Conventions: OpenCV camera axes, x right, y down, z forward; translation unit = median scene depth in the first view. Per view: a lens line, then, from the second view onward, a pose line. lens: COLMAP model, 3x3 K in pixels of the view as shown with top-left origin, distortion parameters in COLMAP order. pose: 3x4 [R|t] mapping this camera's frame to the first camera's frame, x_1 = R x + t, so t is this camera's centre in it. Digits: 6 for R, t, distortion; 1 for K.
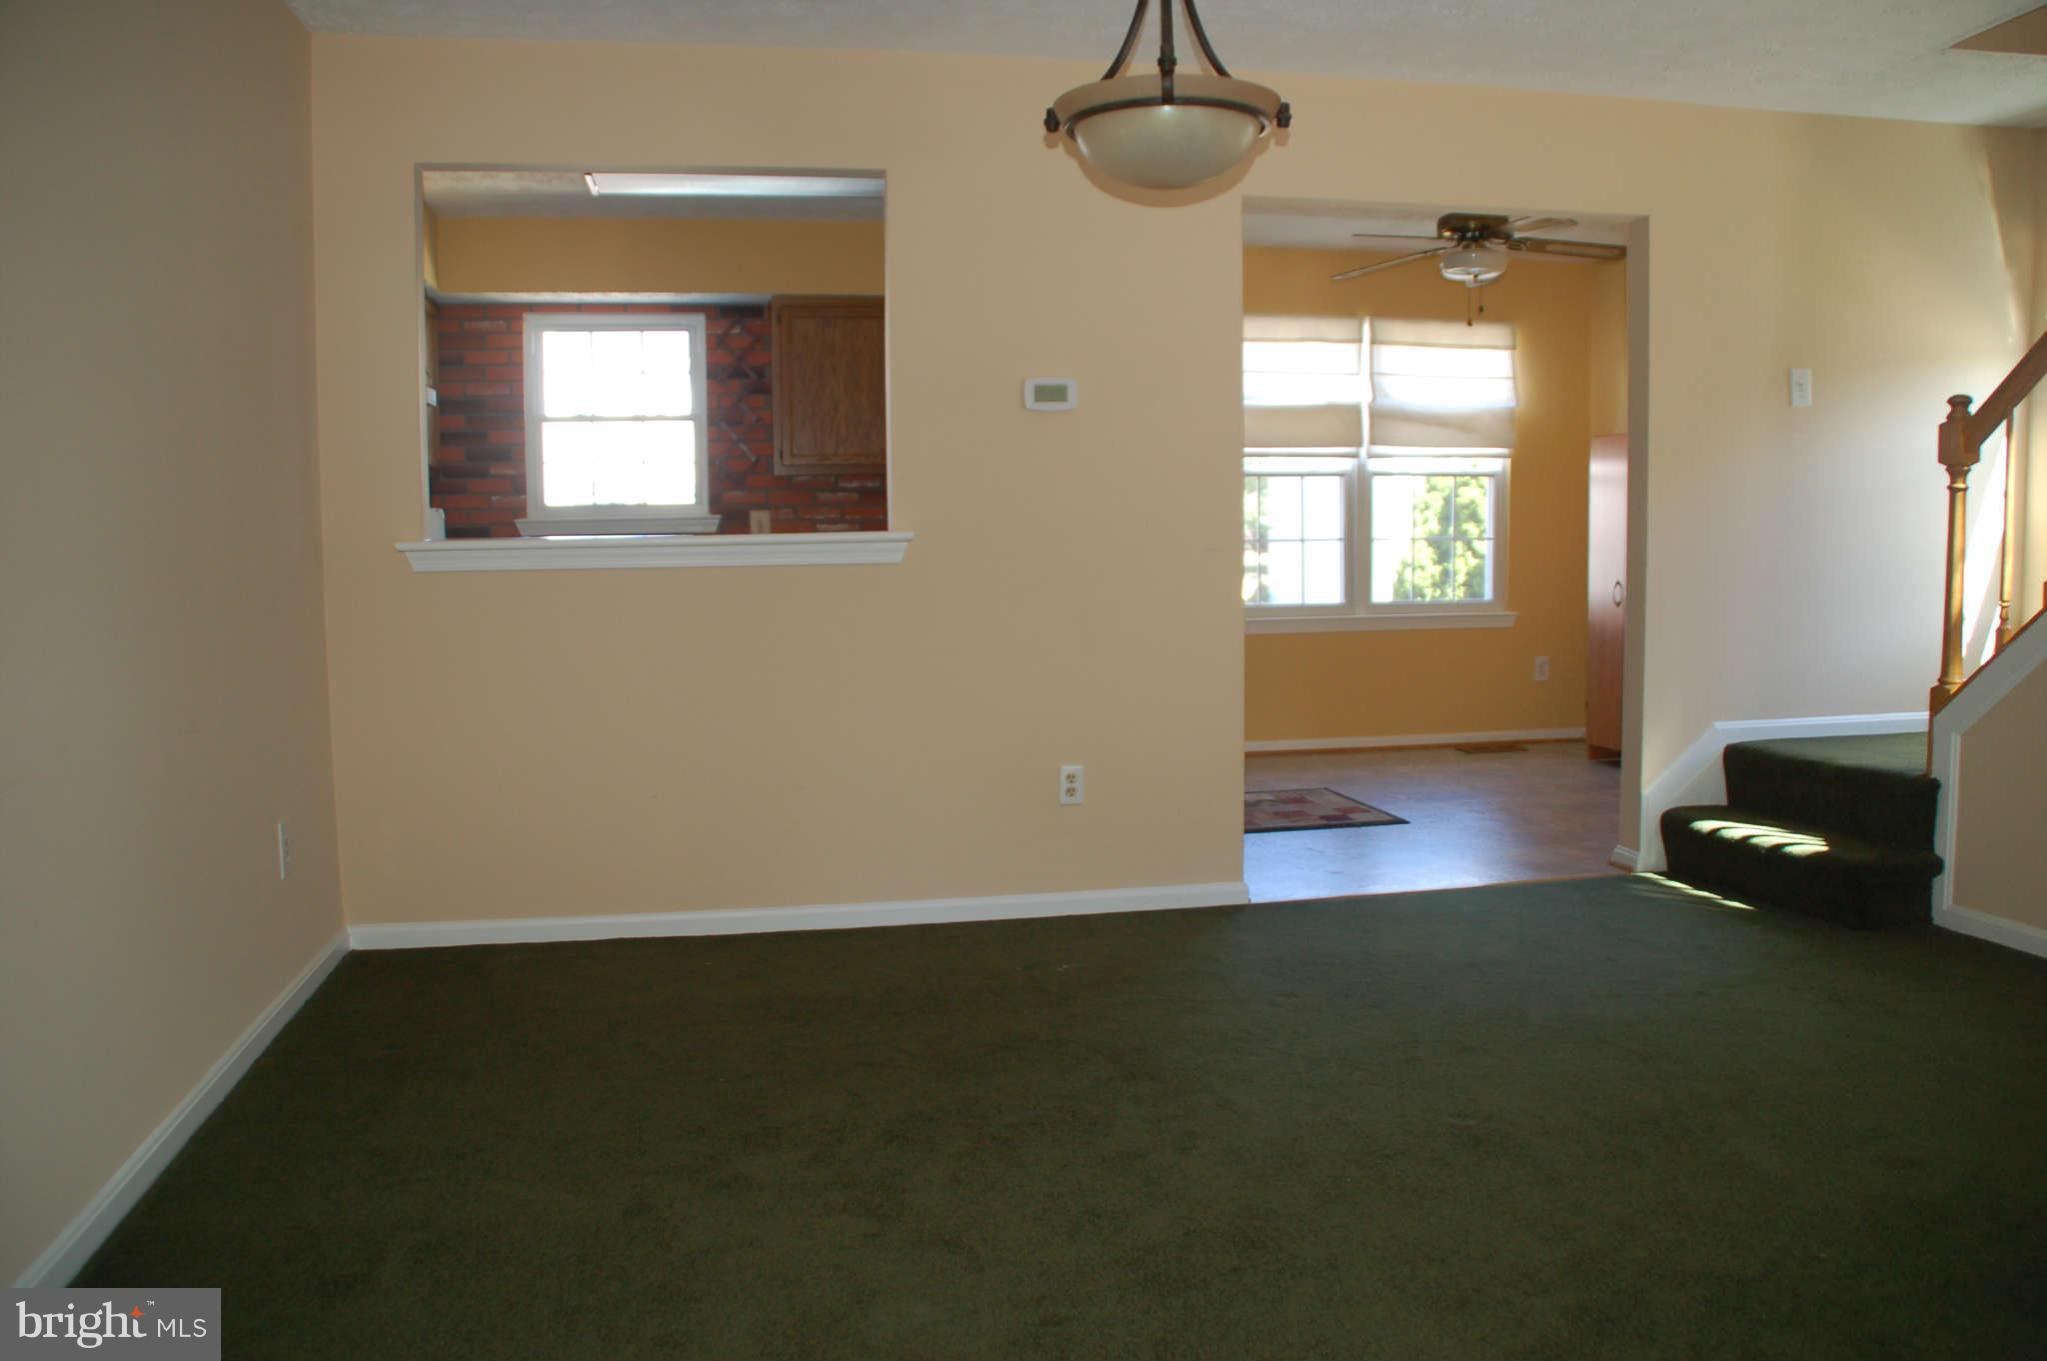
lens RADIAL K [[1597.9, 0, 1043.9], [0, 1597.9, 708.6], [0, 0, 1]] dist [-0.173132, 0.110375]
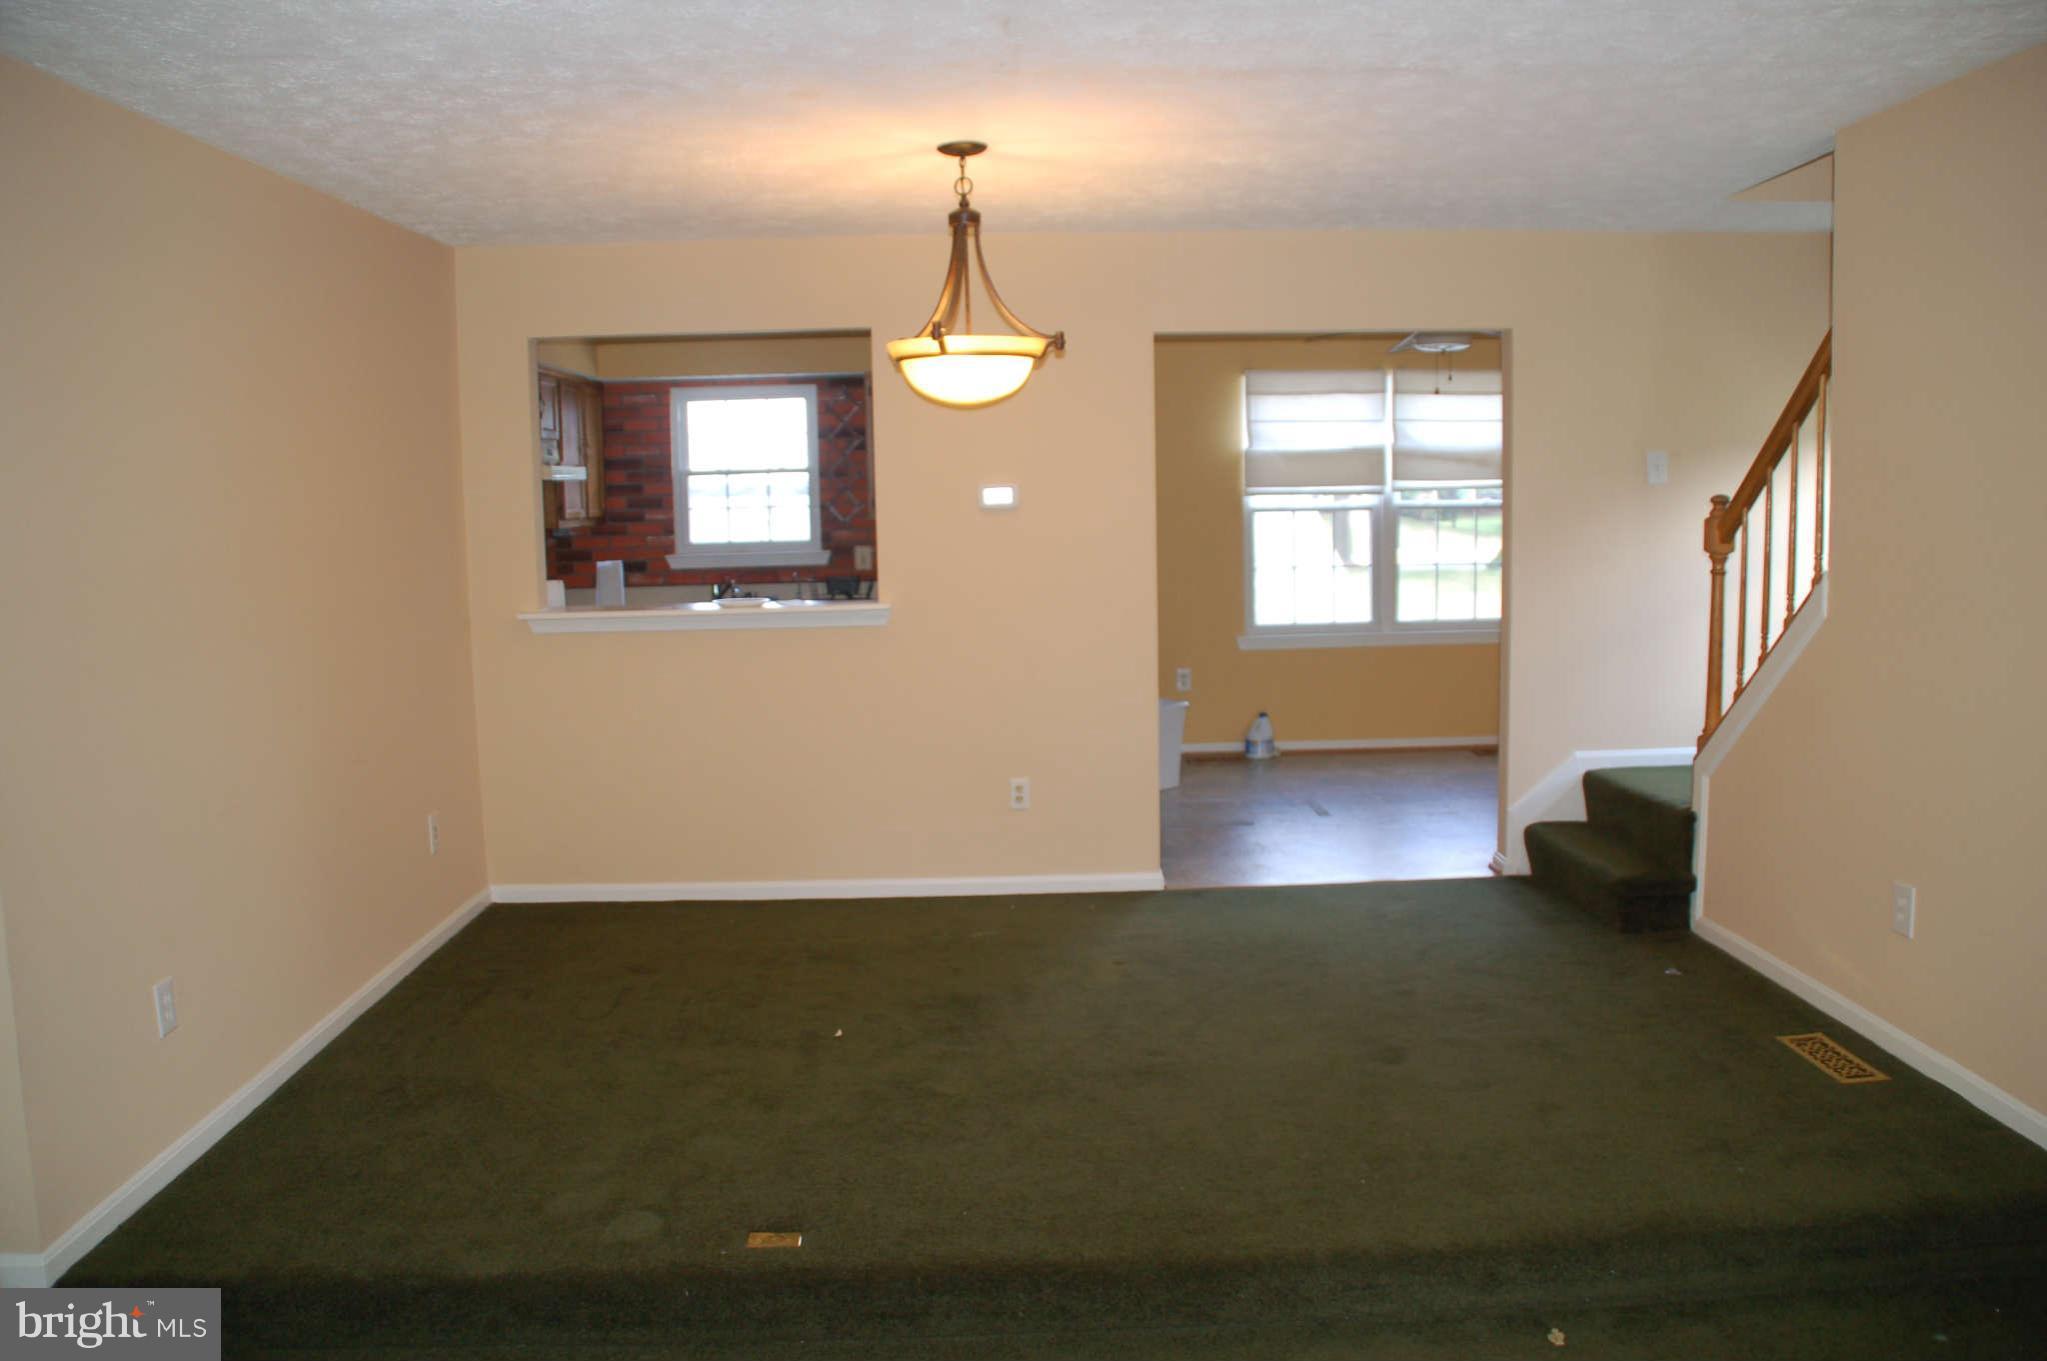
lens RADIAL K [[1597.9, 0, 1043.9], [0, 1597.9, 708.6], [0, 0, 1]] dist [-0.173132, 0.110375]
pose [[0.985139, 0.015938, -0.171017, 0.175356], [-0.010504, 0.999412, 0.032635, -0.043782], [0.171437, -0.030354, 0.984727, -0.187568]]
